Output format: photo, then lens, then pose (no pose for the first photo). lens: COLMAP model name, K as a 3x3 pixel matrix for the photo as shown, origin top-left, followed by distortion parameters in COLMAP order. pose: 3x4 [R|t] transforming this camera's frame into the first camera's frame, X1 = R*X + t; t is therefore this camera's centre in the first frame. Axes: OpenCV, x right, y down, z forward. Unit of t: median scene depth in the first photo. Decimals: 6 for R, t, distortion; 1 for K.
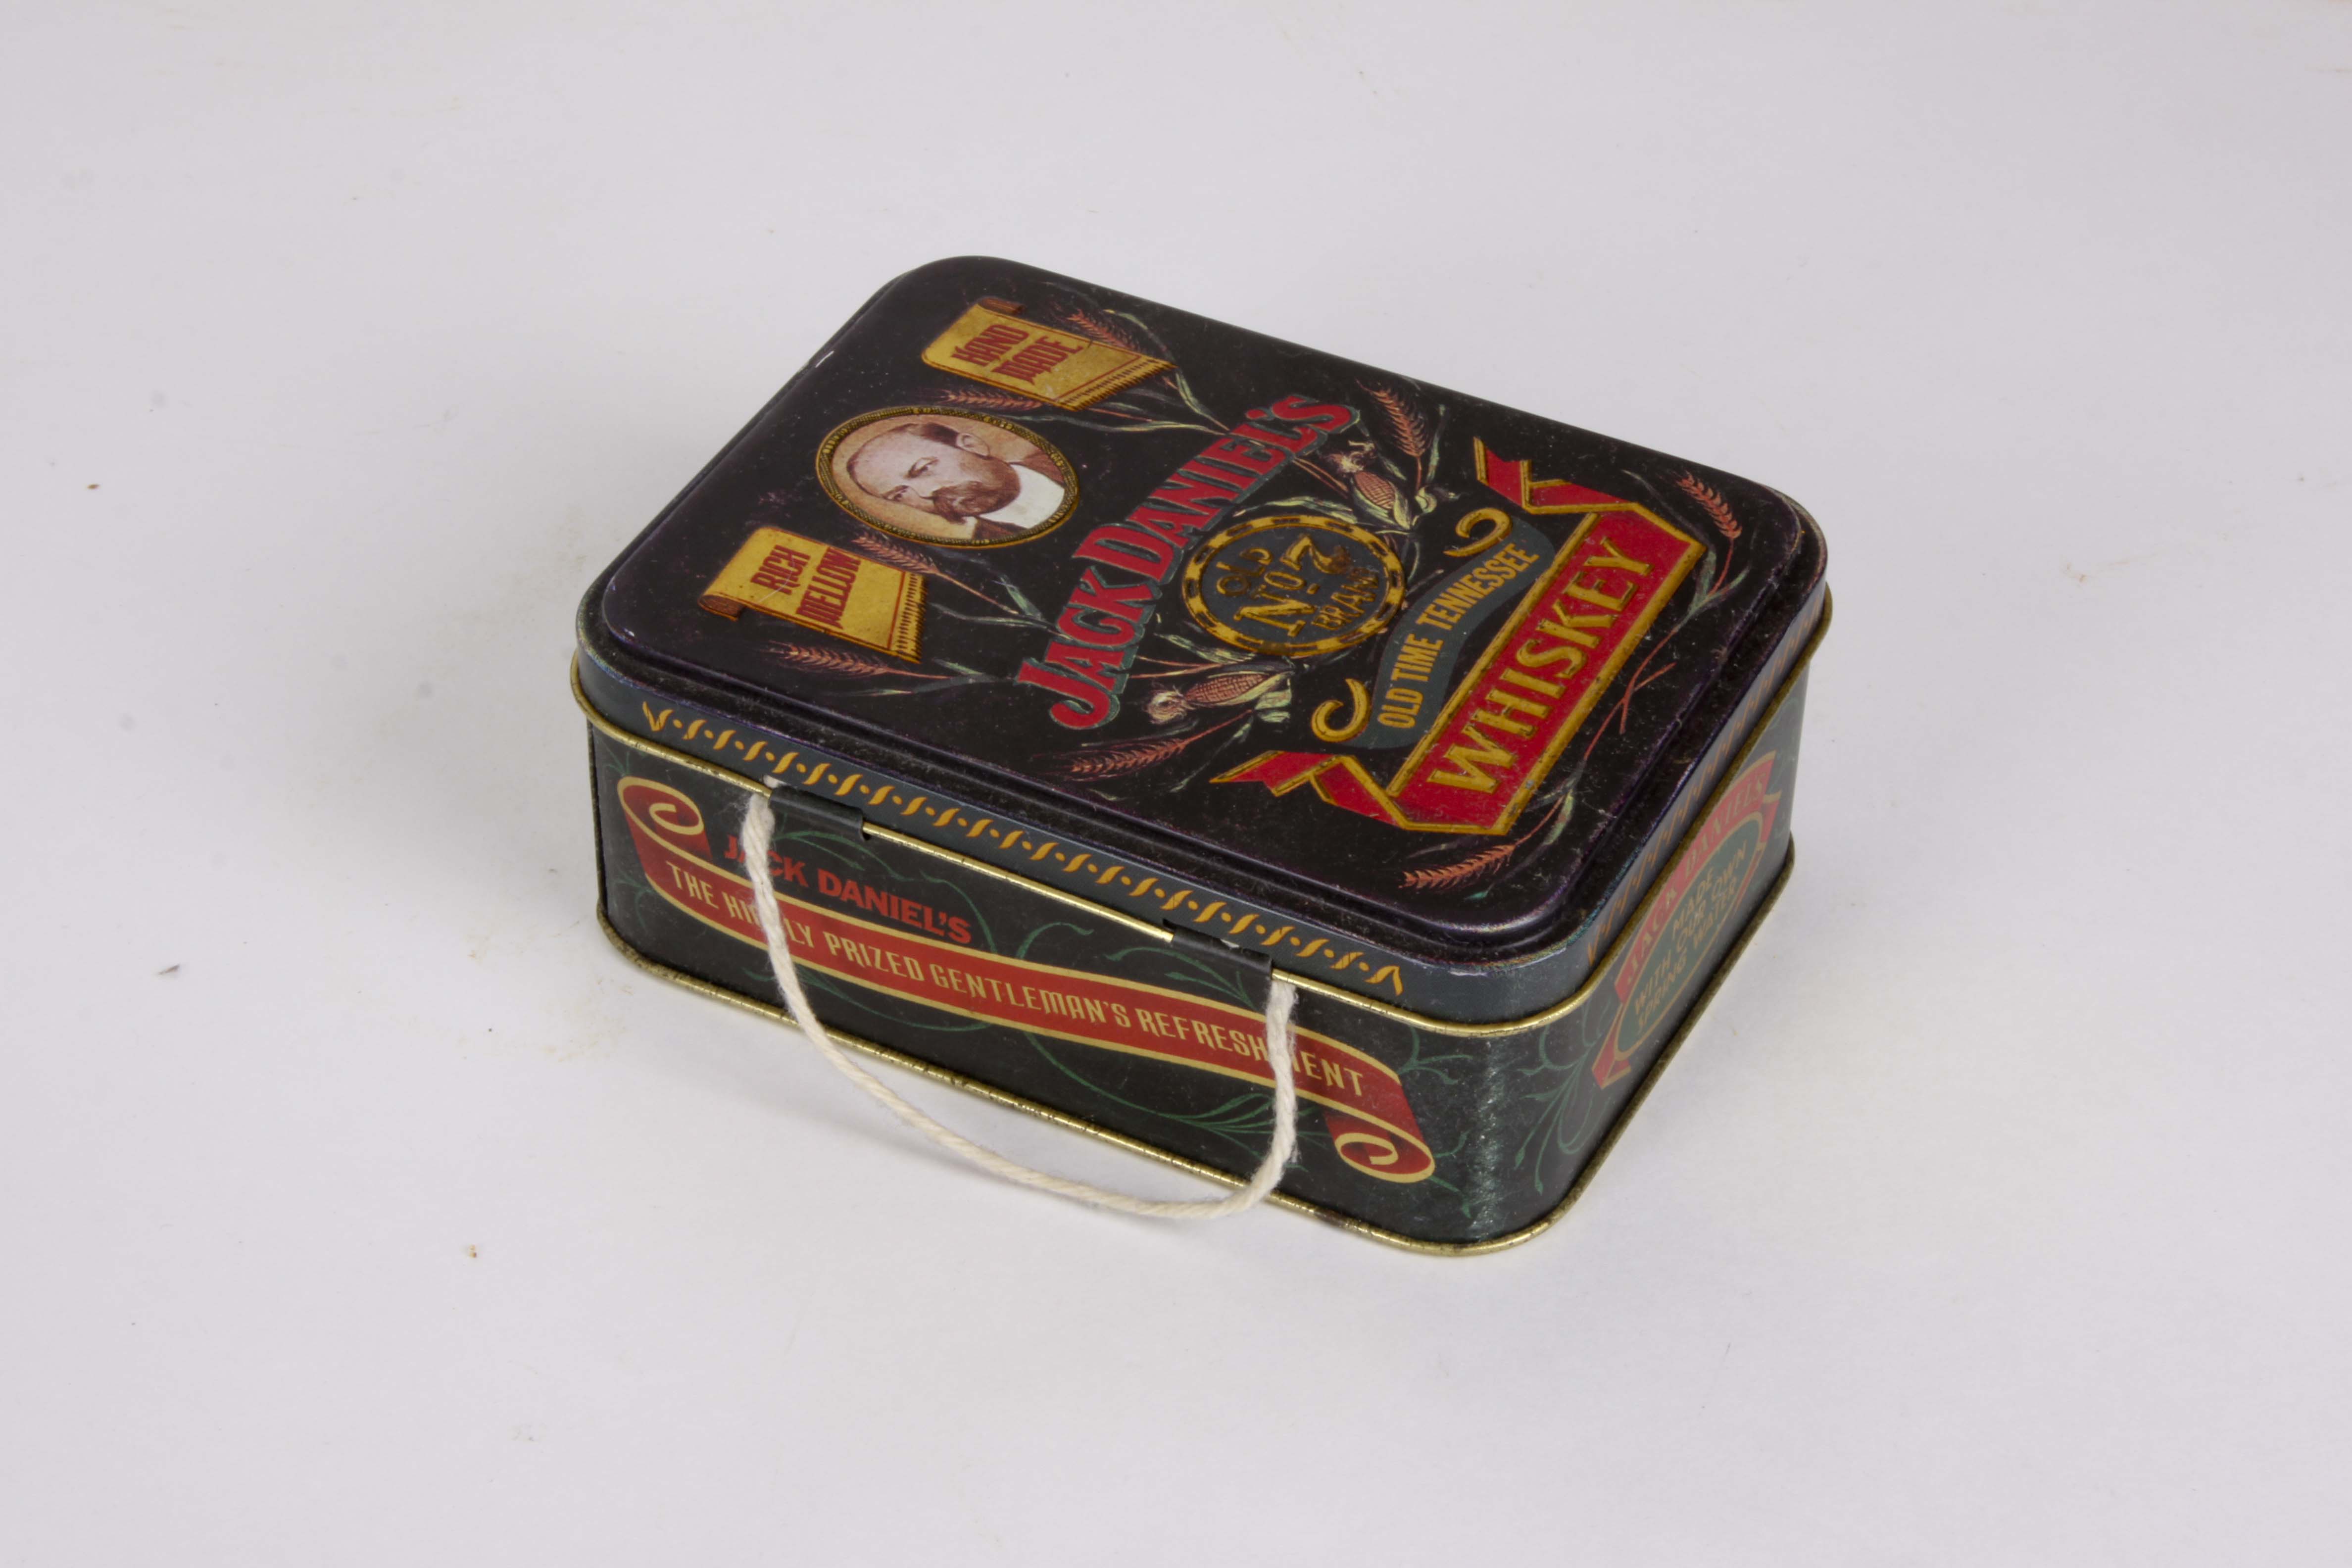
lens RADIAL K [[5055.8, 0, 1176.0], [0, 5055.8, 784.0], [0, 0, 1]] dist [-0.001895, -0.003359]
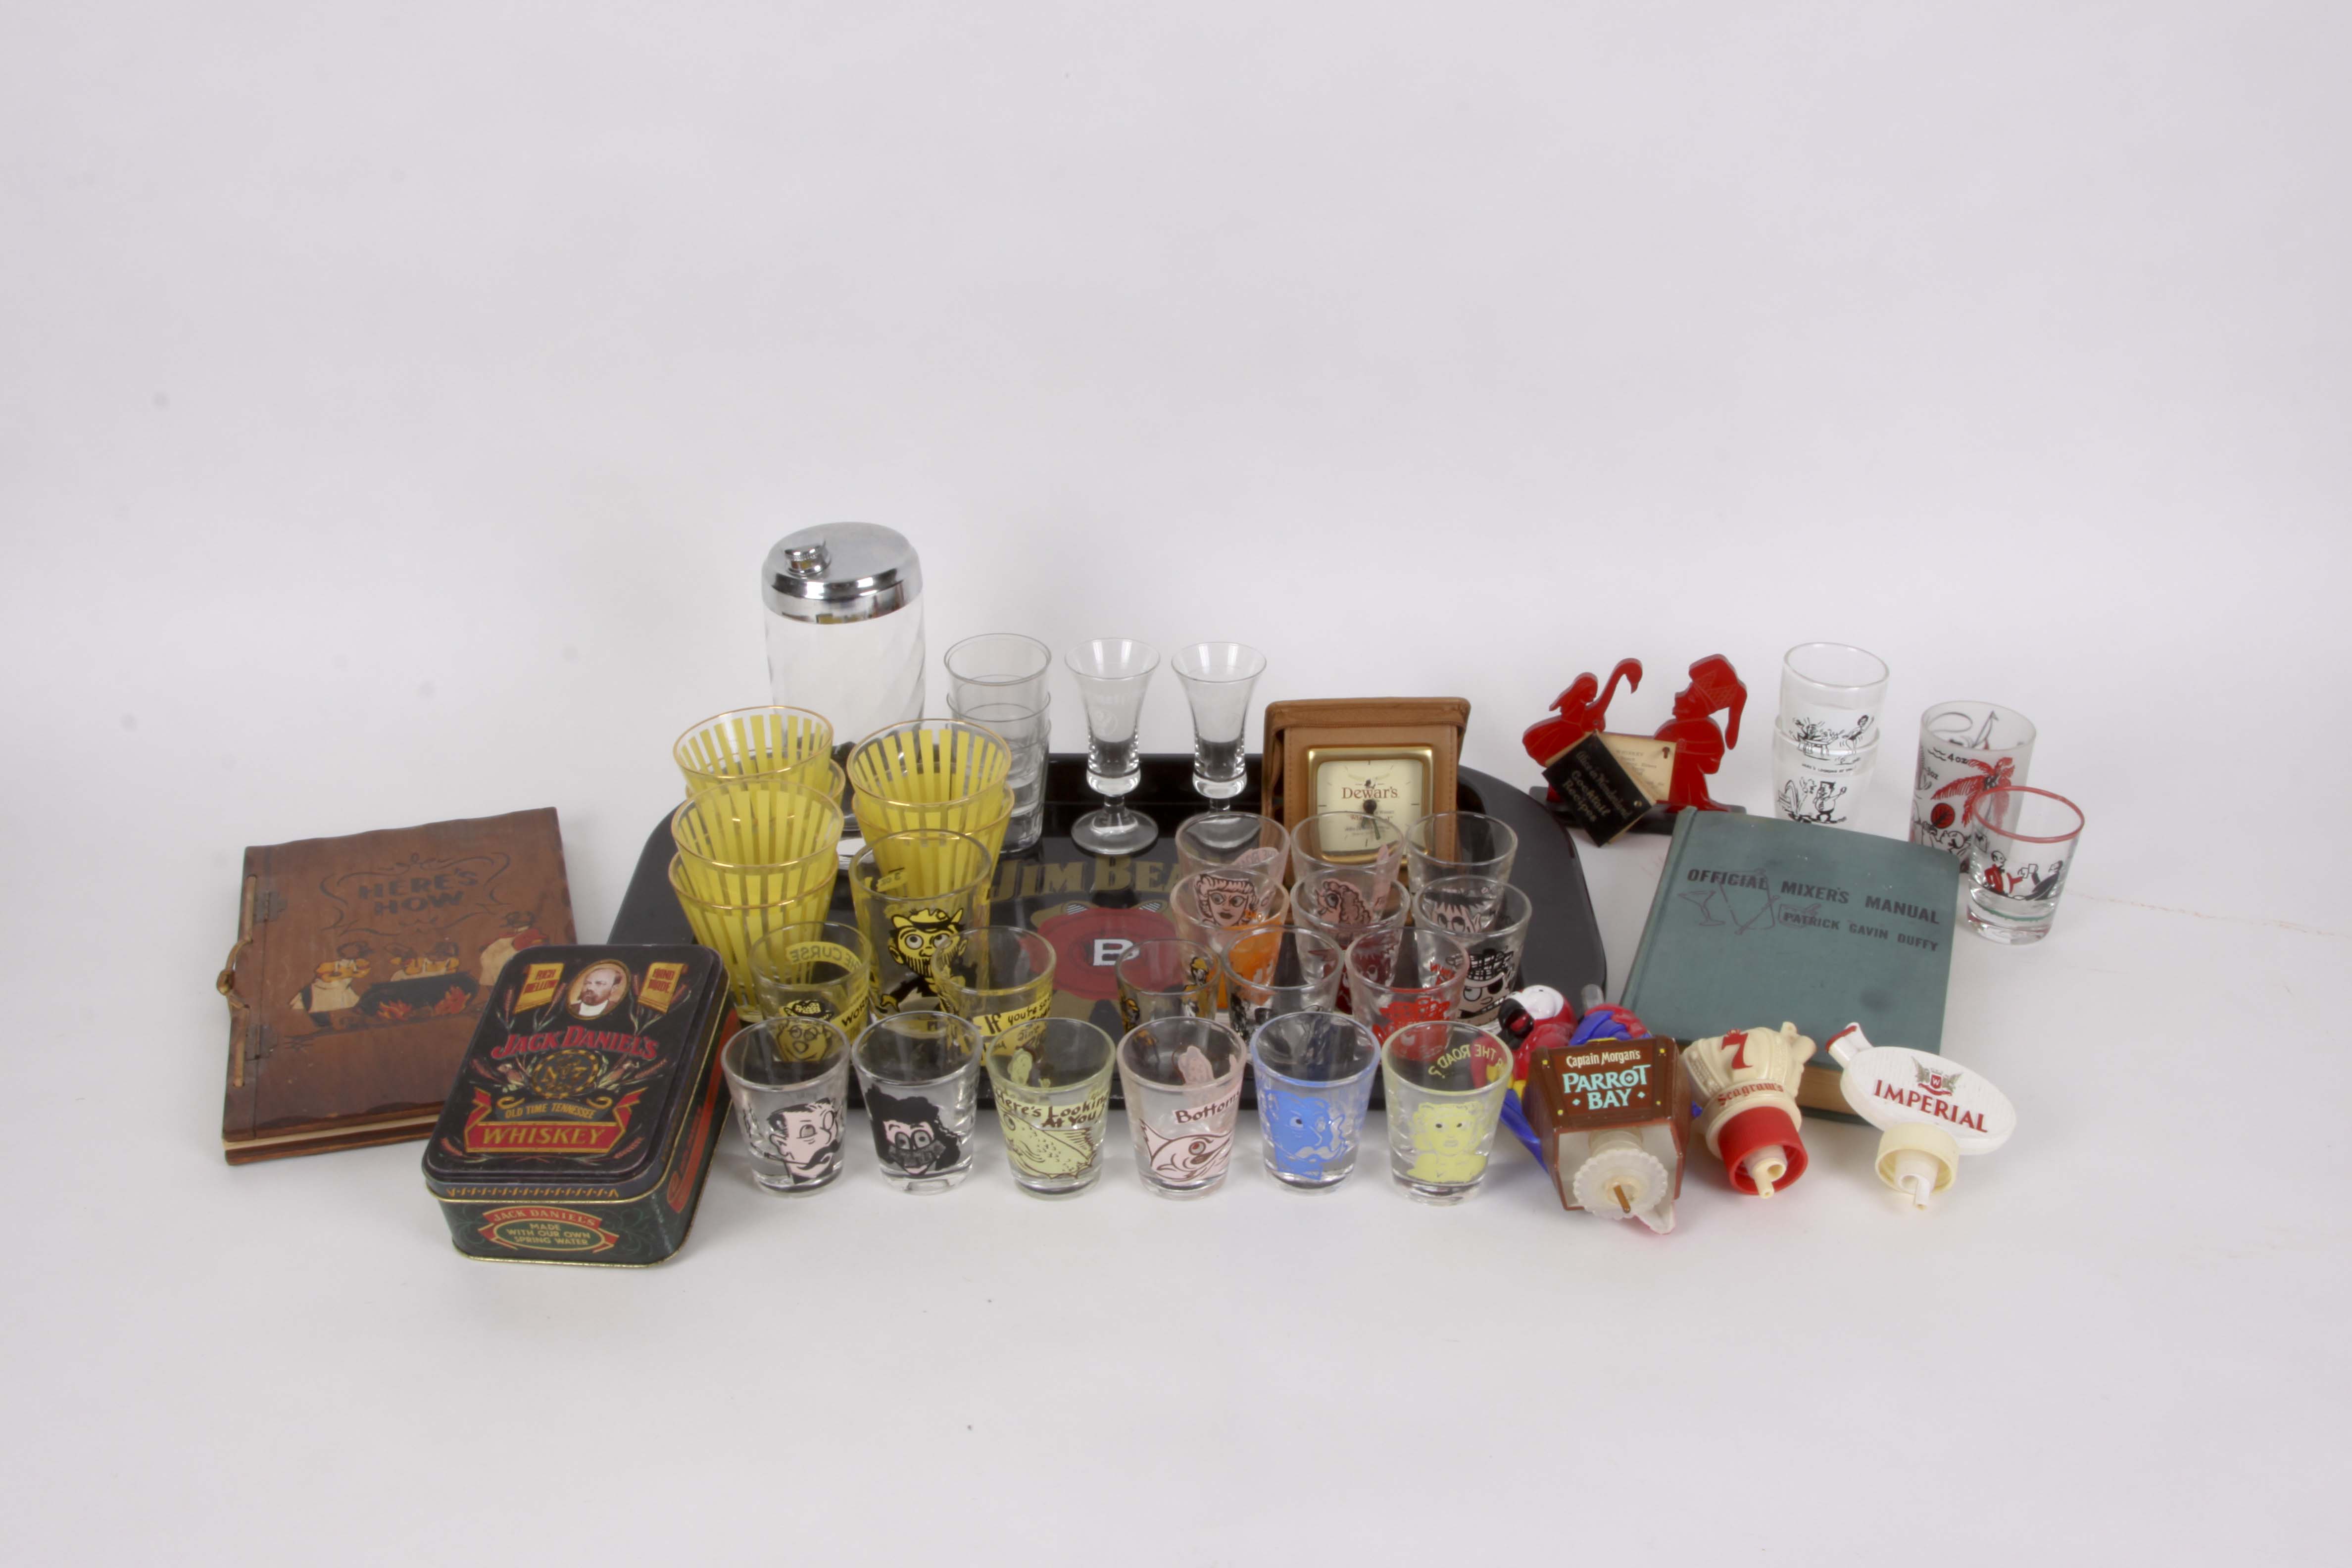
lens RADIAL K [[2481.2, 0, 1176.0], [0, 2481.2, 784.0], [0, 0, 1]] dist [-0.131482, 0.016866]
pose [[0.367190, 0.560872, -0.742021, 1.235603], [-0.526783, 0.782874, 0.331072, -0.915064], [0.766597, 0.269318, 0.582921, 0.322491]]
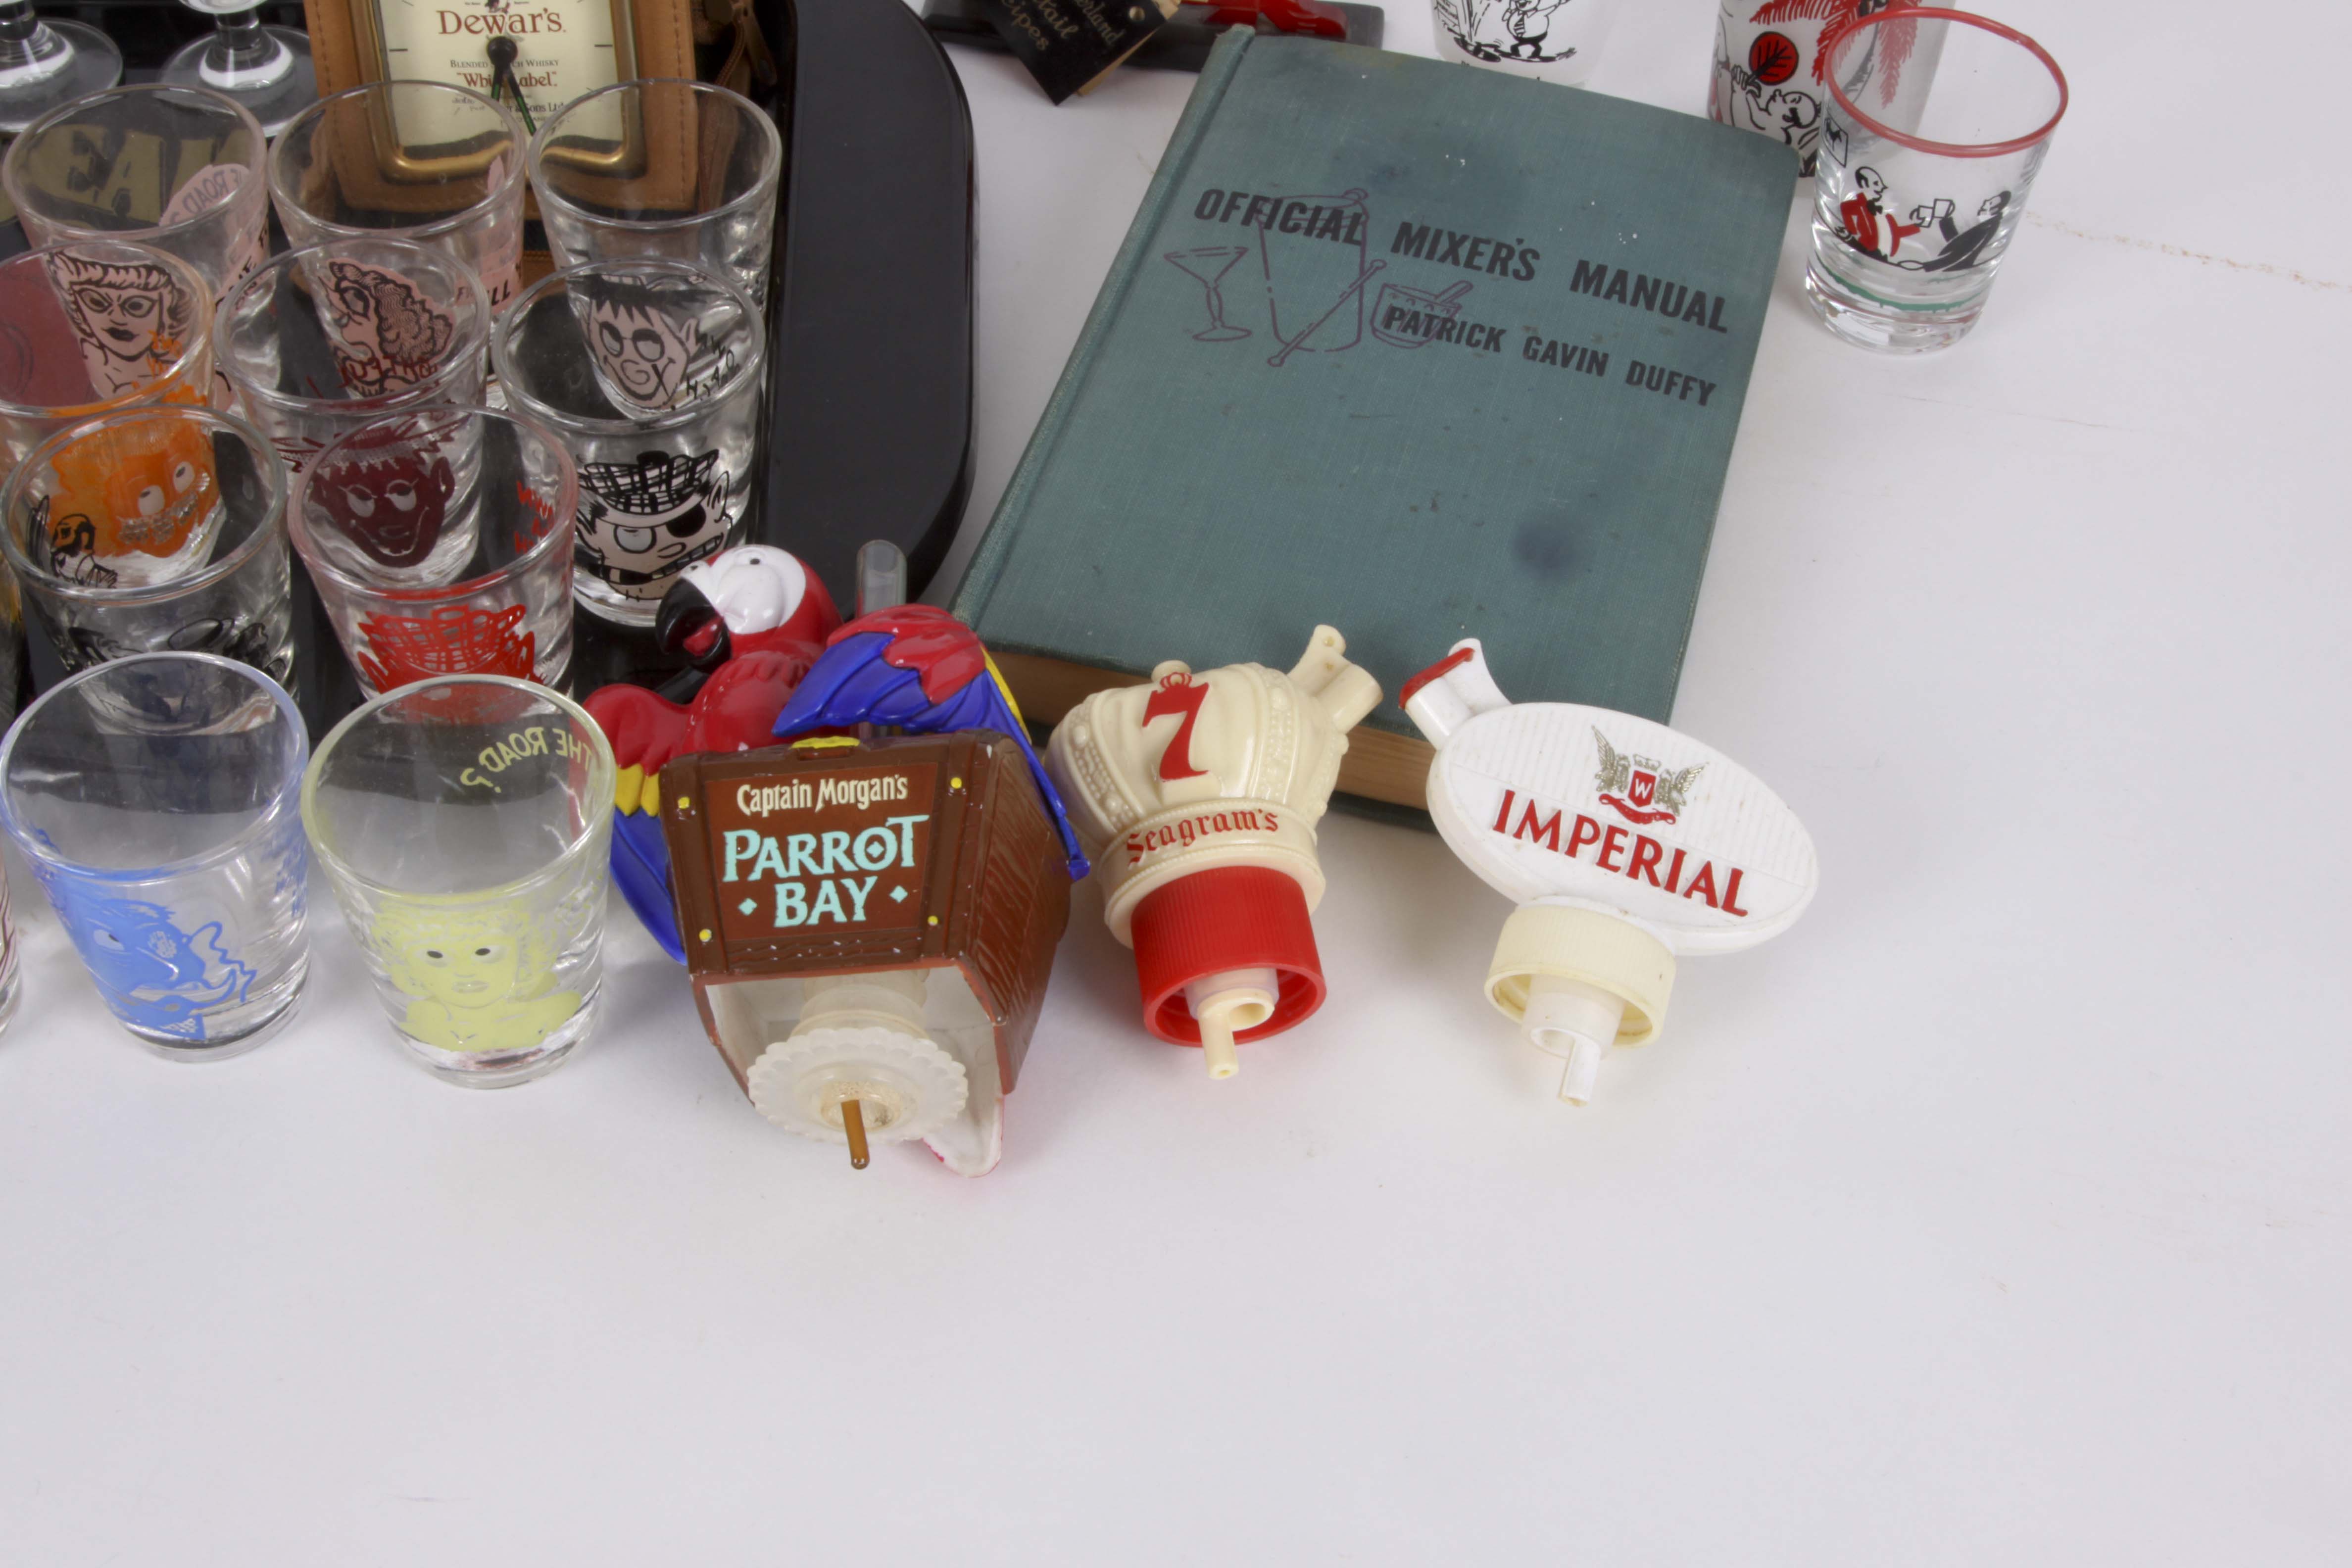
lens RADIAL K [[3219.1, 0, 1176.0], [0, 3219.1, 784.0], [0, 0, 1]] dist [-0.064937, 0.055511]
pose [[0.407536, 0.769648, -0.491483, 0.721094], [-0.549861, 0.636520, 0.540828, -0.921247], [0.729086, 0.049841, 0.682604, 0.983392]]
